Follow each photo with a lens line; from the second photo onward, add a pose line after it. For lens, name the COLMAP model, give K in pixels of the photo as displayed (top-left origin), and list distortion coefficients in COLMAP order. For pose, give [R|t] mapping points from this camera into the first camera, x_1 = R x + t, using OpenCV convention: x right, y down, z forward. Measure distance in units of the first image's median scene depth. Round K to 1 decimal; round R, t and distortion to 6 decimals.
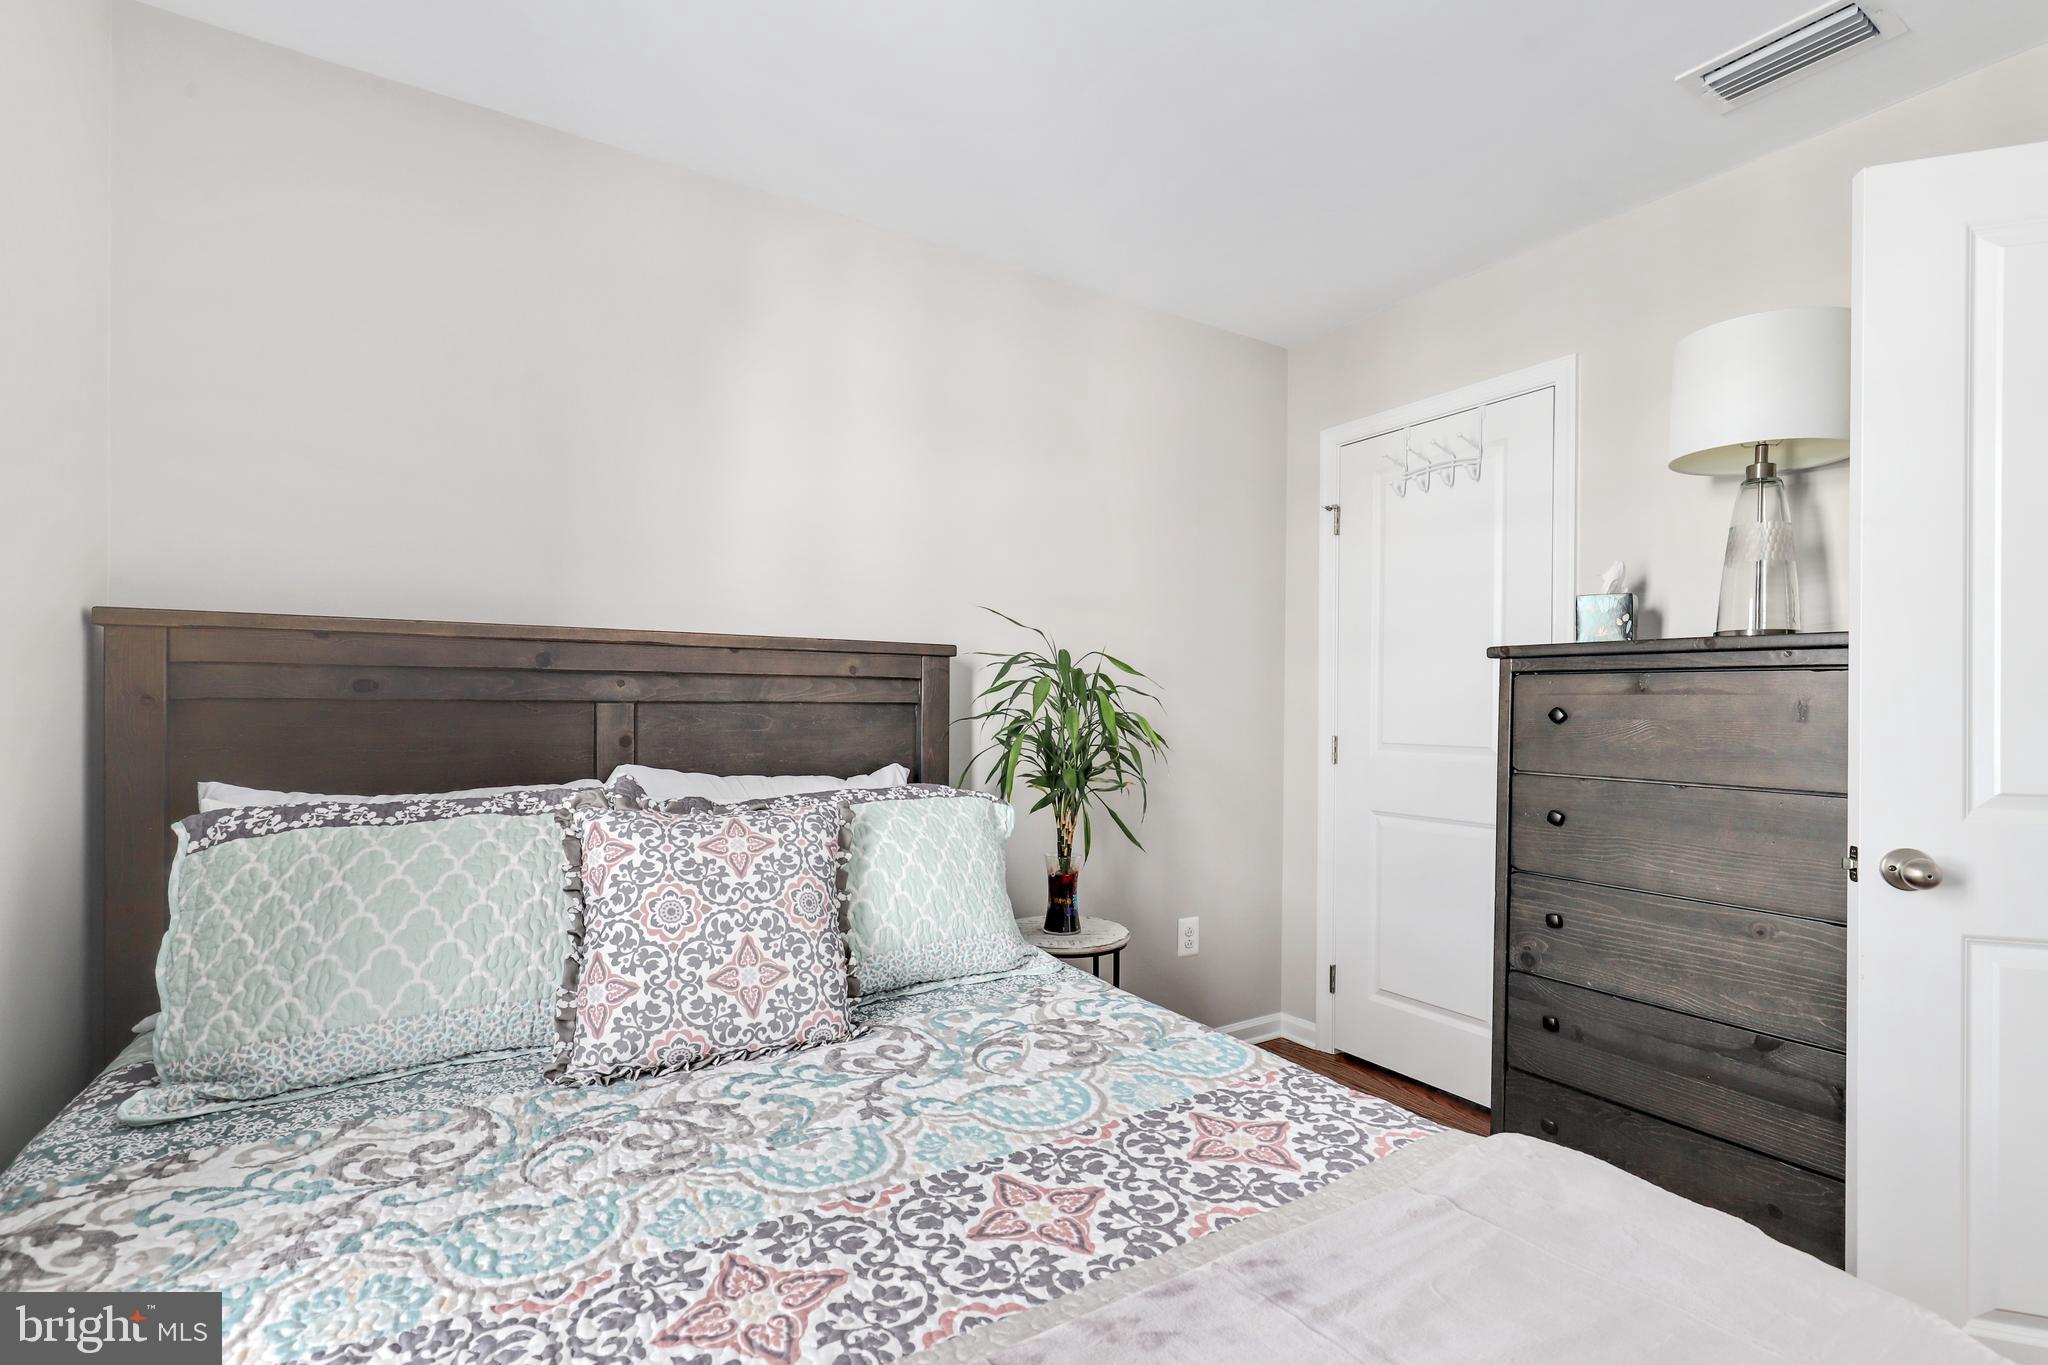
lens RADIAL K [[926.3, 0, 1021.3], [0, 926.3, 697.4], [0, 0, 1]] dist [0.000731, -0.000478]
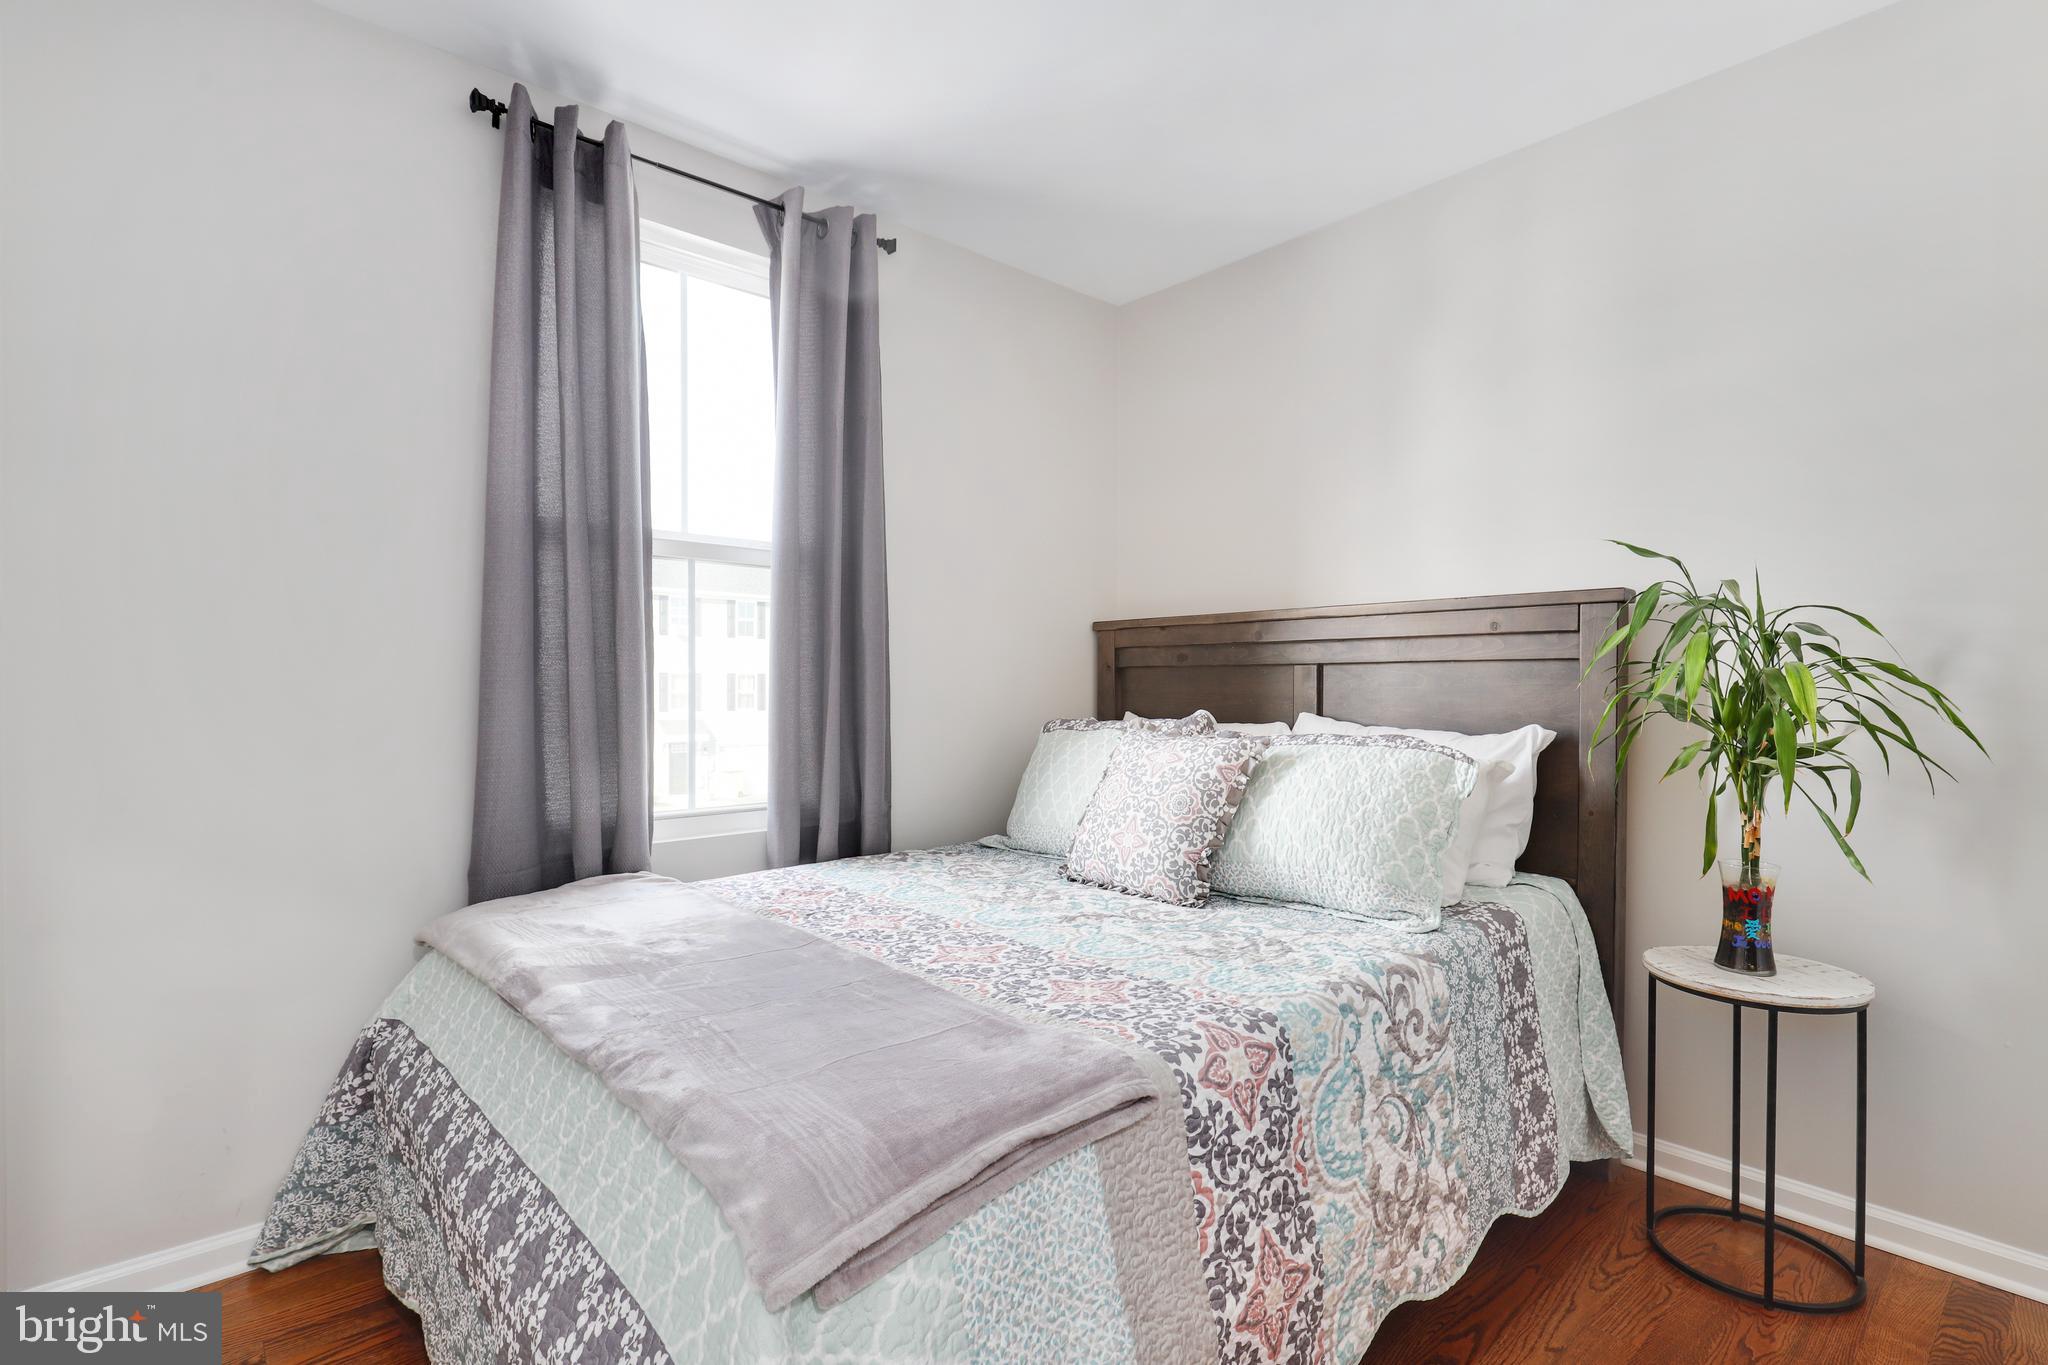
lens RADIAL K [[984.6, 0, 1020.8], [0, 984.6, 686.9], [0, 0, 1]] dist [0.002283, 0.000051]
pose [[0.161499, 0.001185, -0.986872, 1.096617], [0.018191, 0.999826, 0.004178, 0.030740], [0.986705, -0.018627, 0.161450, 0.480869]]
